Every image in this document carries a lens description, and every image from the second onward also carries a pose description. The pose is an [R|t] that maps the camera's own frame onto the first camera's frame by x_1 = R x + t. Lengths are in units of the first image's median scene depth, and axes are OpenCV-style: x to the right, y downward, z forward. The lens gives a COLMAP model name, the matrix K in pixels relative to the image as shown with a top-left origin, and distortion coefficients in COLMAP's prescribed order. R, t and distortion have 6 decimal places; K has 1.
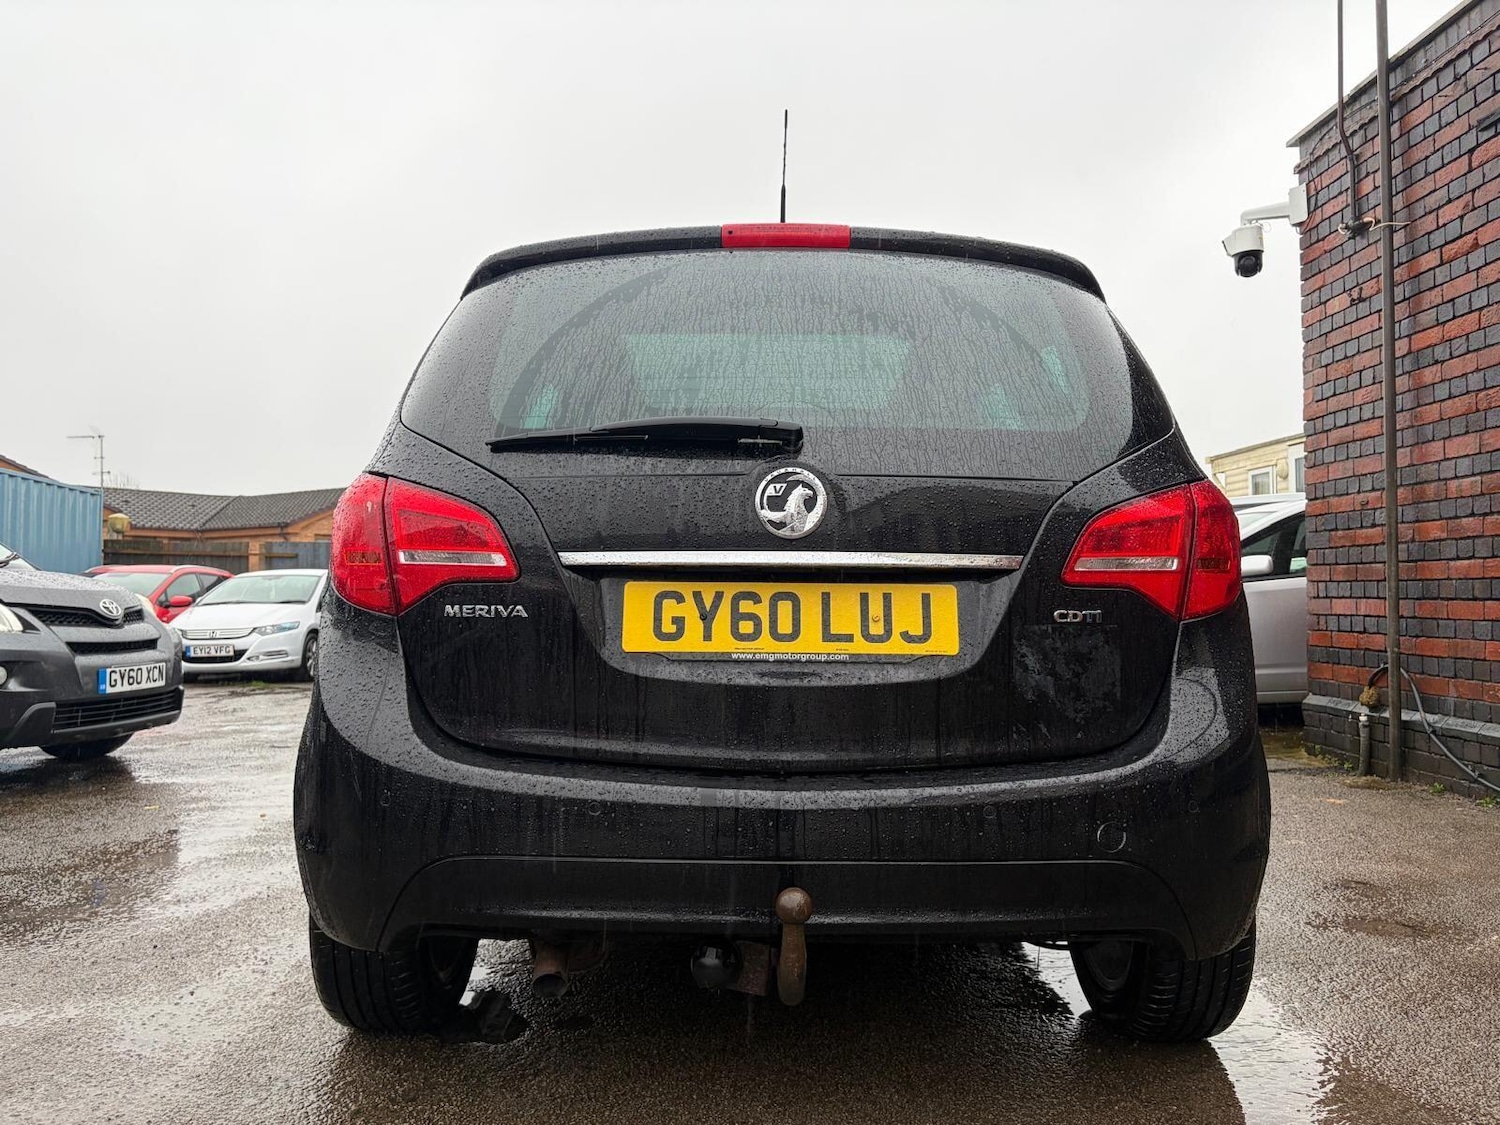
lens RADIAL K [[1128.3, 0, 748.5], [0, 1128.3, 557.9], [0, 0, 1]] dist [0.075104, -0.093328]
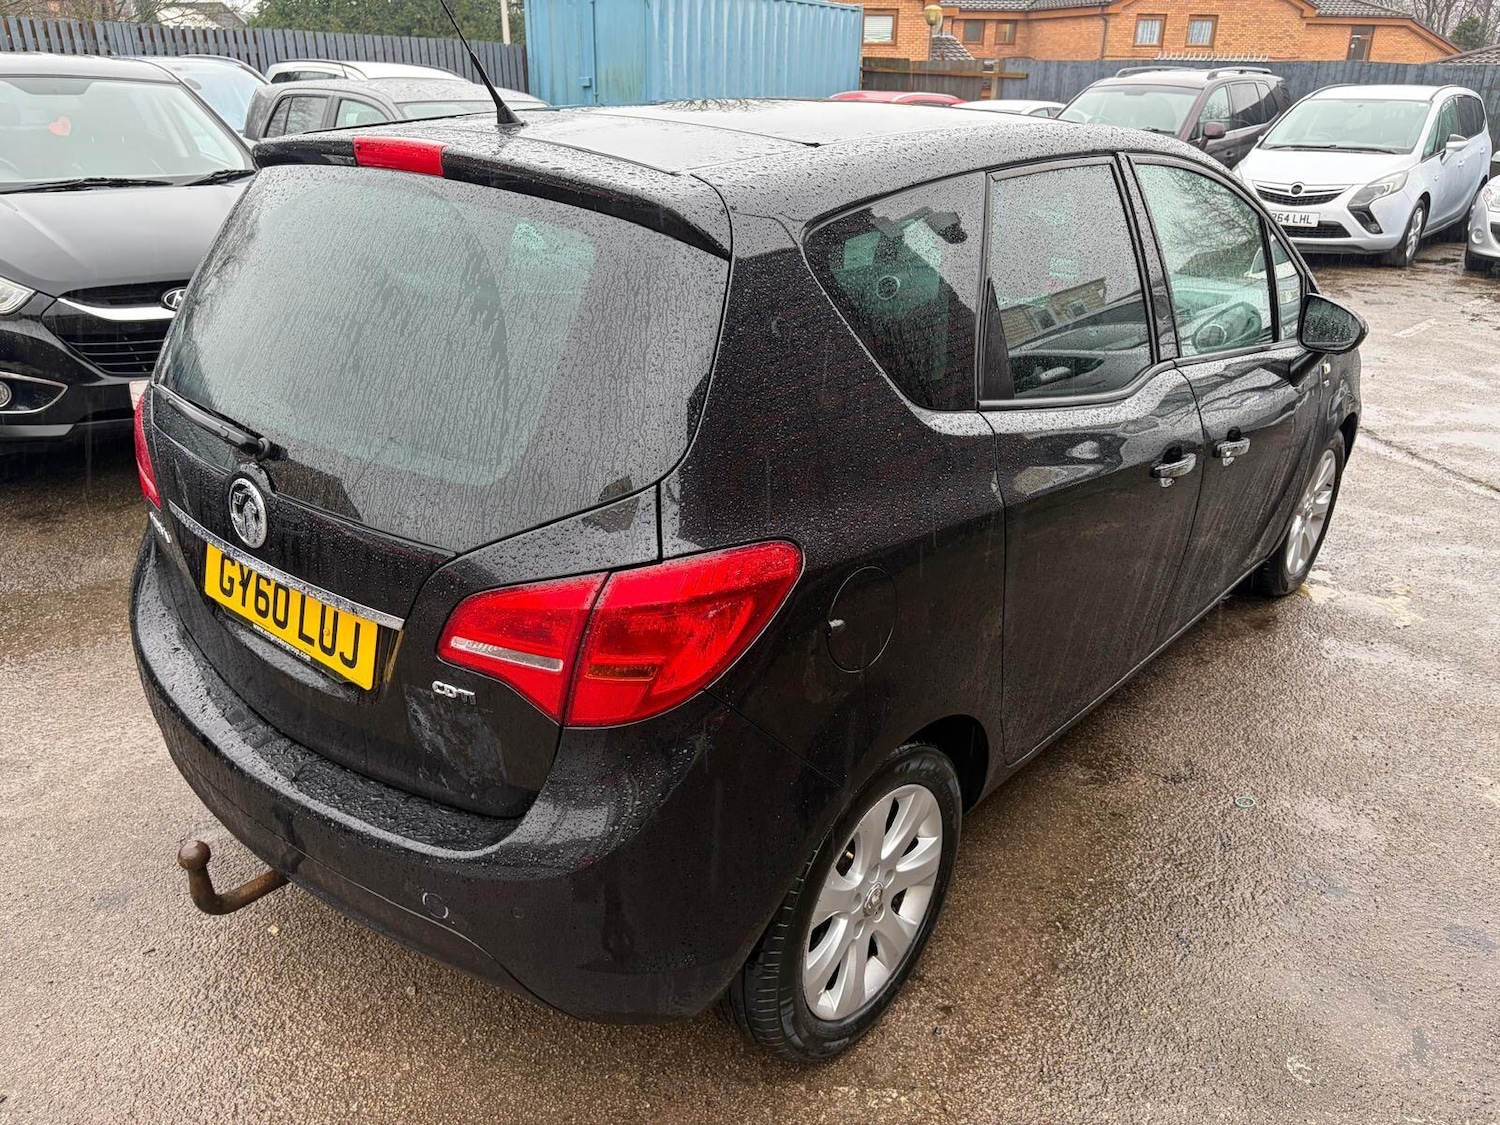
lens RADIAL K [[1135.1, 0, 751.2], [0, 1135.1, 560.3], [0, 0, 1]] dist [0.063934, -0.081669]
pose [[0.760709, 0.266814, -0.591720, 0.916836], [0.013055, 0.905136, 0.424922, -0.403962], [0.648962, -0.330967, 0.685061, 0.507287]]
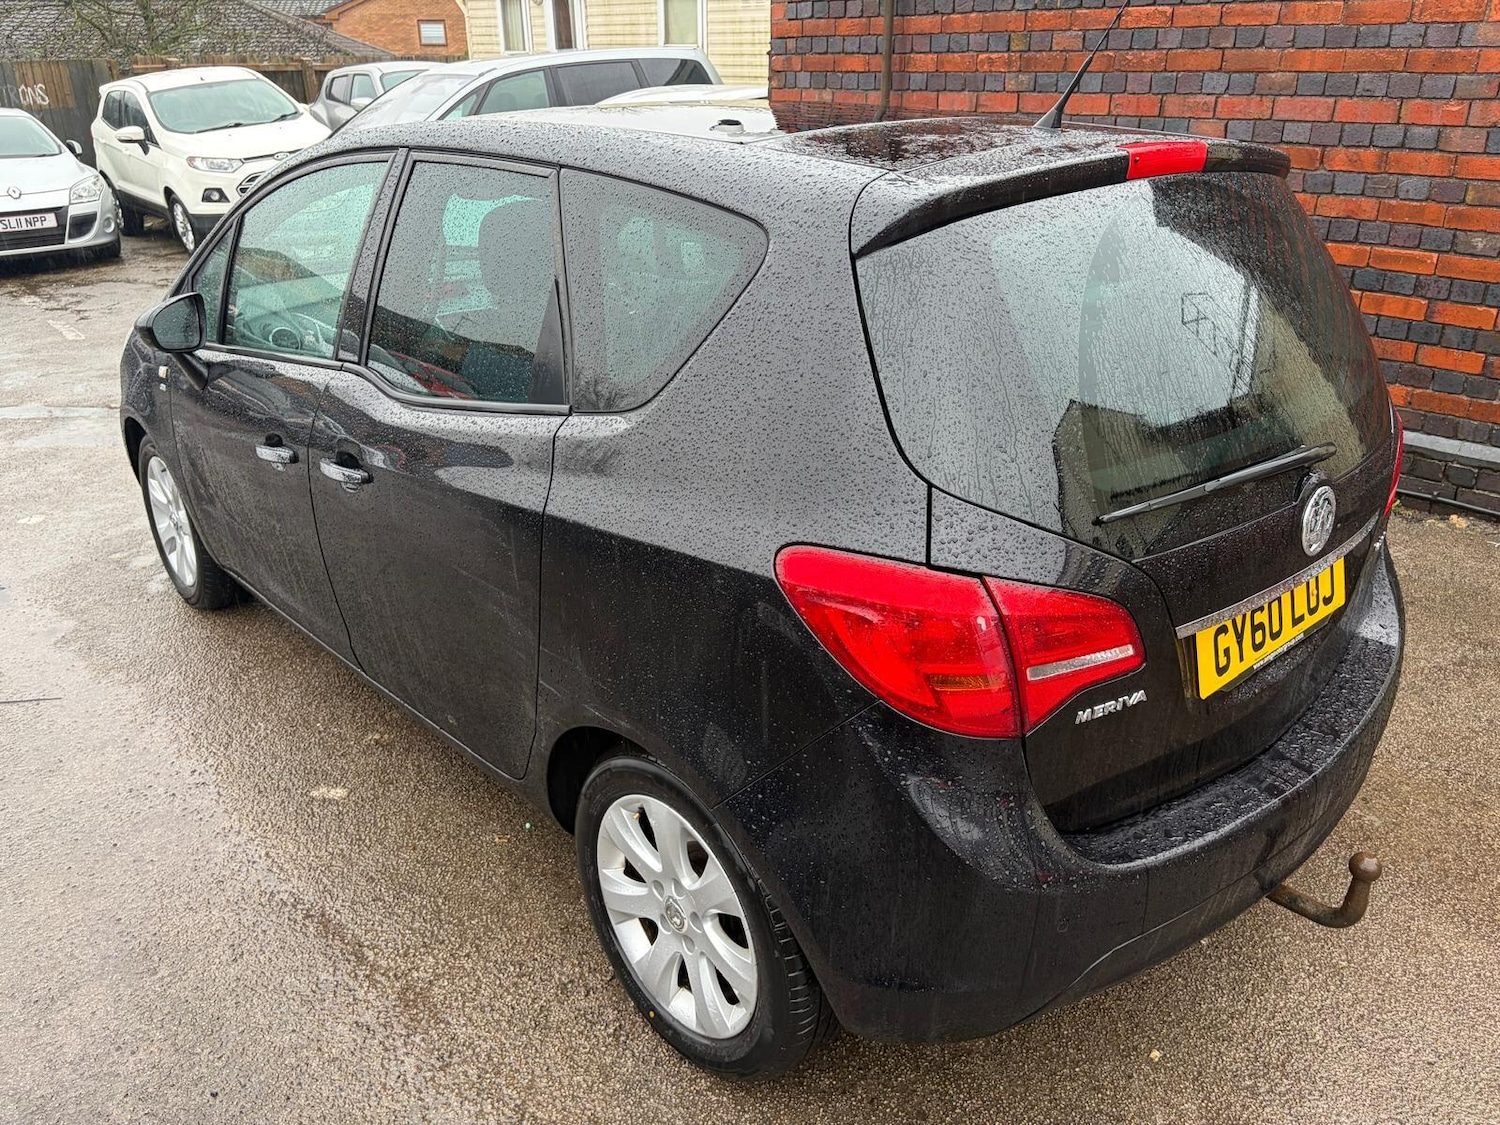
lens RADIAL K [[1135.1, 0, 751.2], [0, 1135.1, 560.3], [0, 0, 1]] dist [0.063934, -0.081669]
pose [[0.740114, -0.268190, 0.616689, -0.893439], [-0.021947, 0.906913, 0.420745, -0.398114], [-0.672123, -0.324934, 0.665333, 0.575013]]
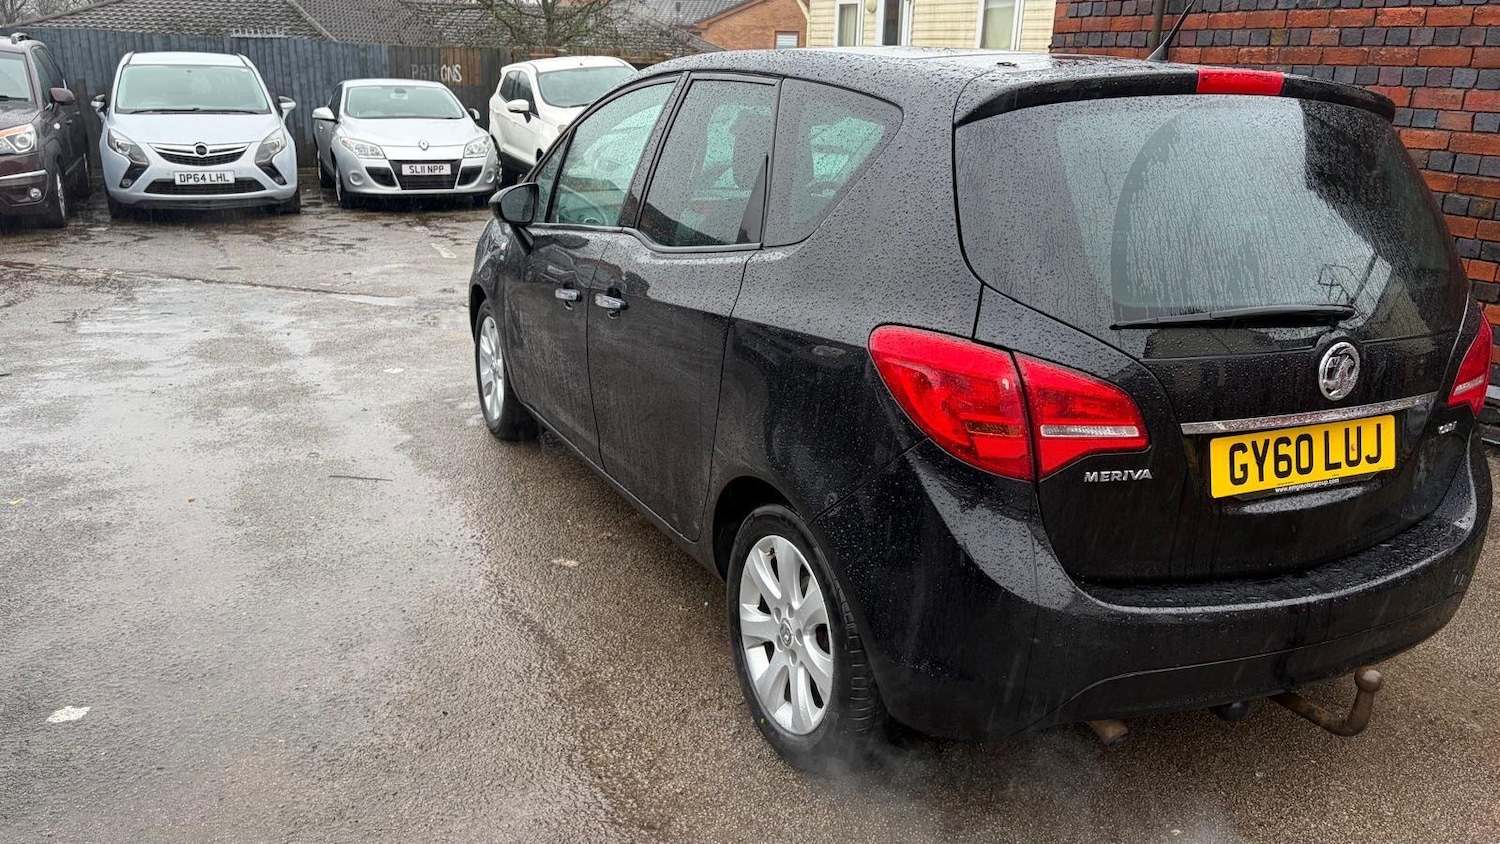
lens RADIAL K [[1140.7, 0, 750.0], [0, 1140.7, 422.0], [0, 0, 1]] dist [0.027217, -0.003204]
pose [[0.896862, -0.098716, 0.431154, -0.979590], [-0.050758, 0.945366, 0.322034, -0.331995], [-0.439388, -0.310705, 0.842853, 0.182007]]
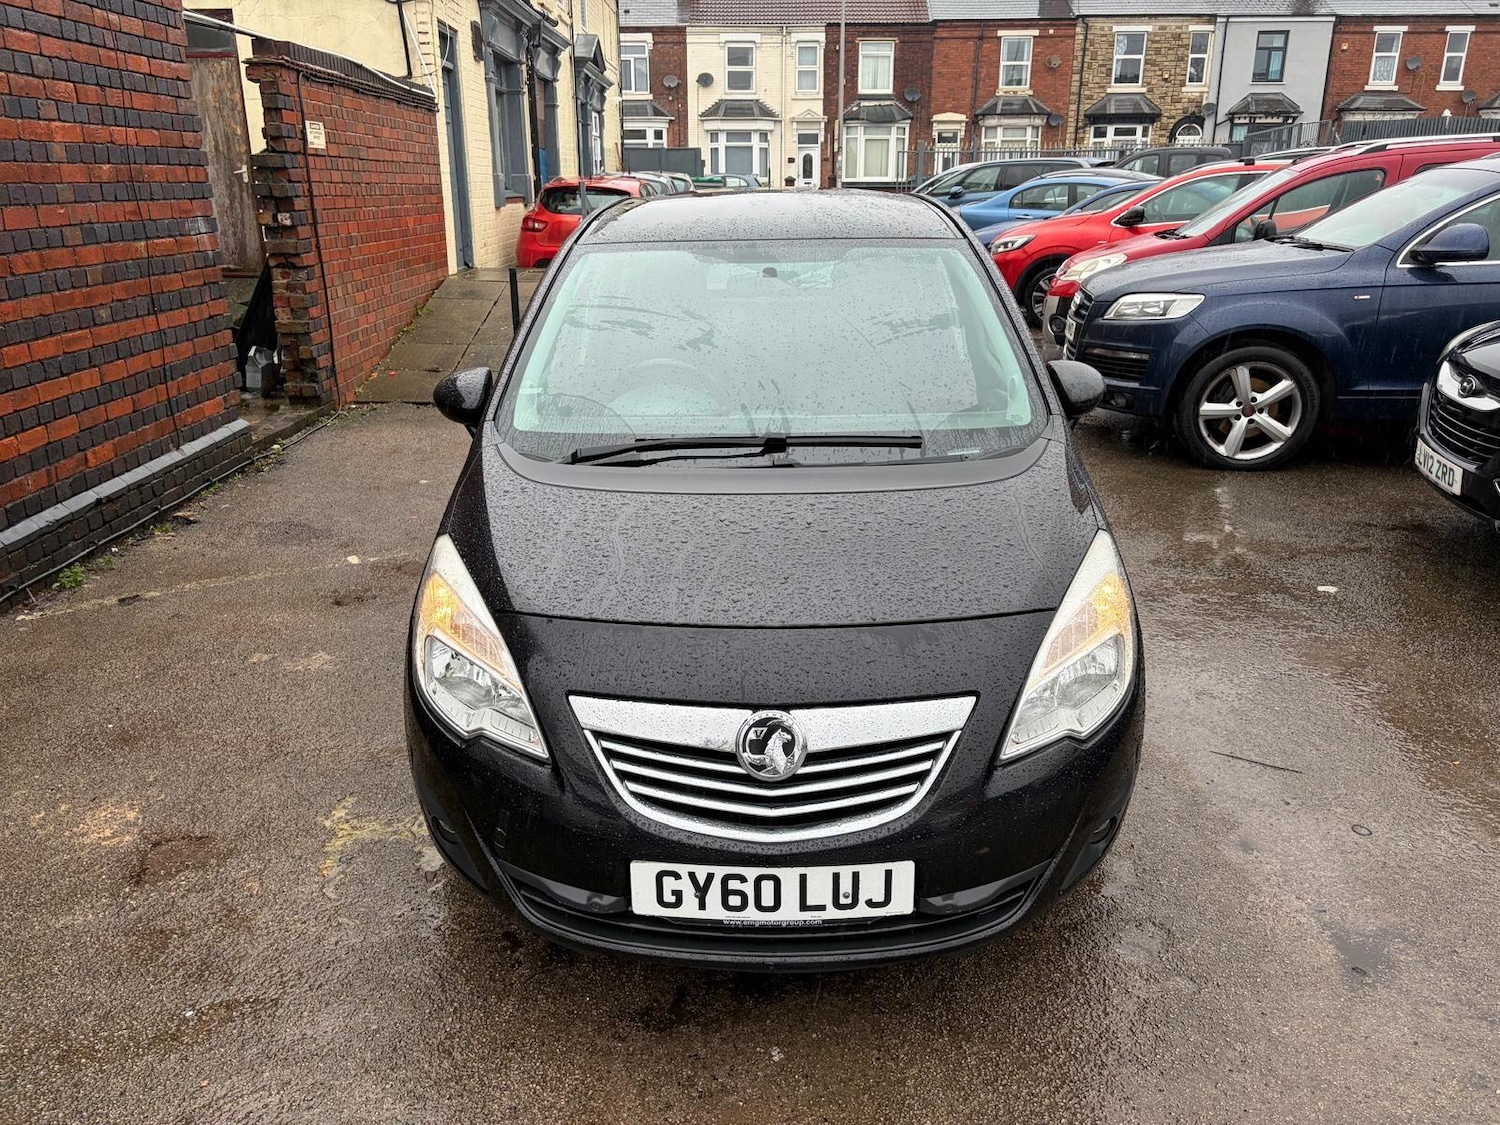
lens RADIAL K [[1123.6, 0, 742.4], [0, 1123.6, 557.2], [0, 0, 1]] dist [0.065074, -0.074057]
pose [[-0.999472, -0.000665, 0.032487, 0.014615], [0.008489, 0.959727, 0.280806, -0.251997], [-0.031365, 0.280933, -0.959215, 3.966318]]
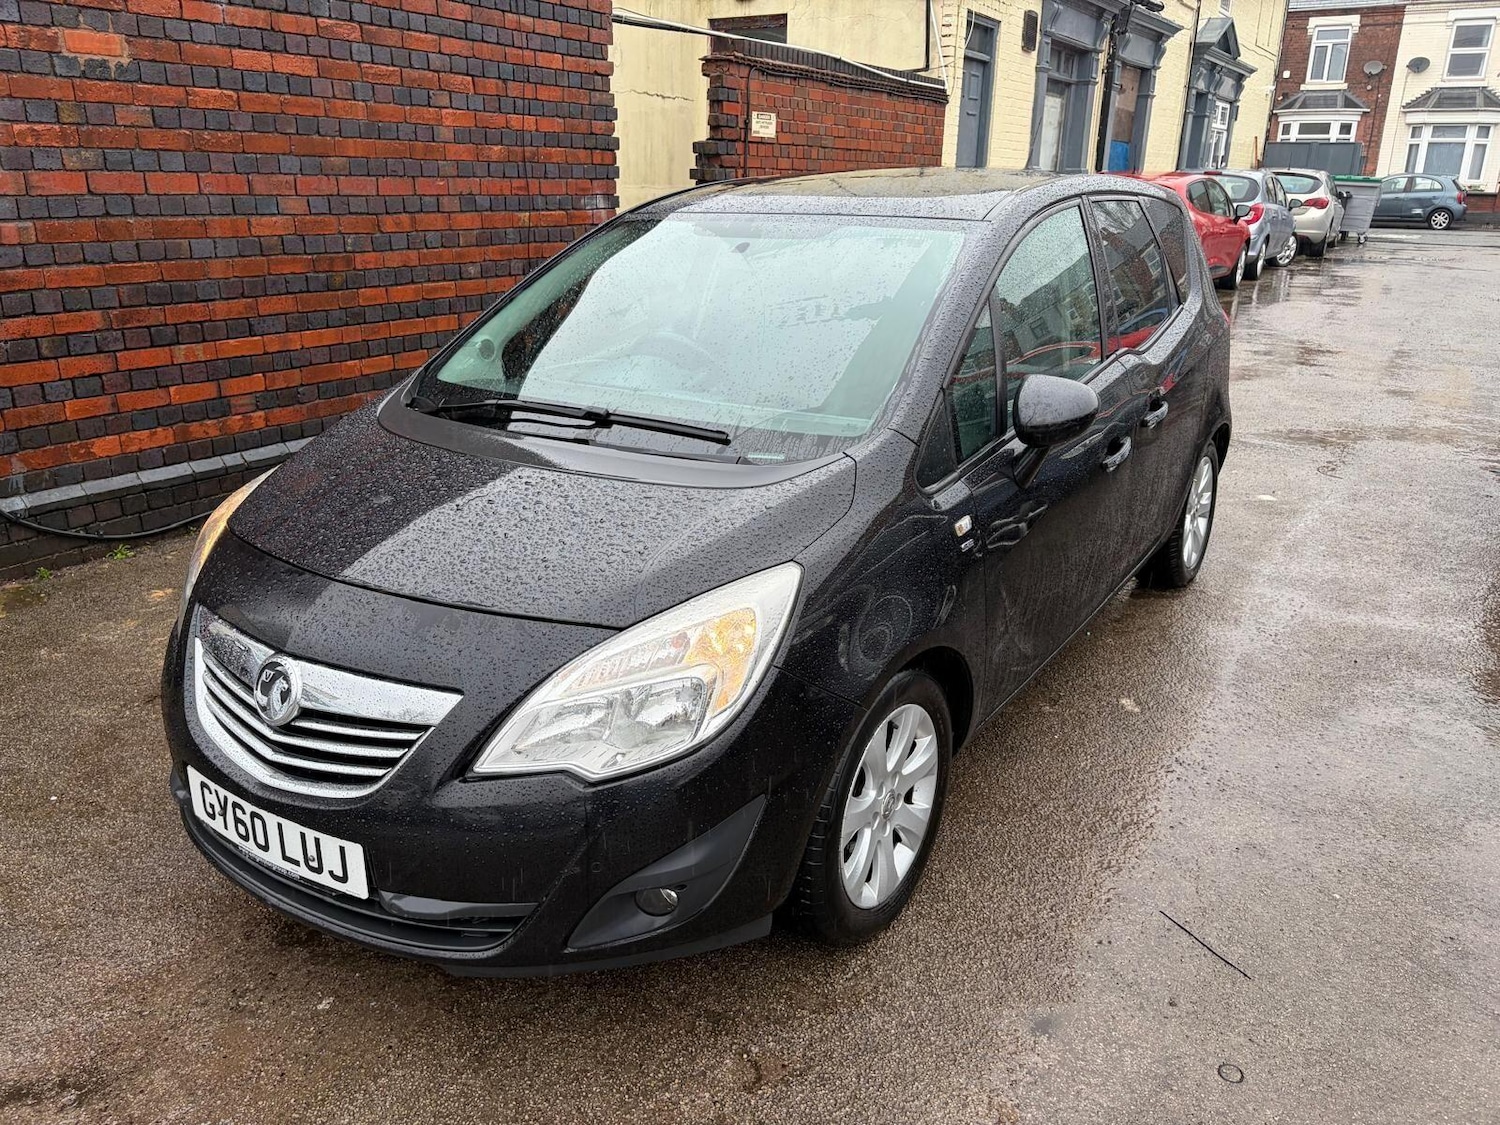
lens RADIAL K [[1123.6, 0, 742.4], [0, 1123.6, 557.2], [0, 0, 1]] dist [0.065074, -0.074057]
pose [[-0.826584, -0.185084, 0.531510, -0.881855], [-0.029730, 0.957421, 0.287160, -0.227989], [-0.562027, 0.221560, -0.796892, 3.586205]]
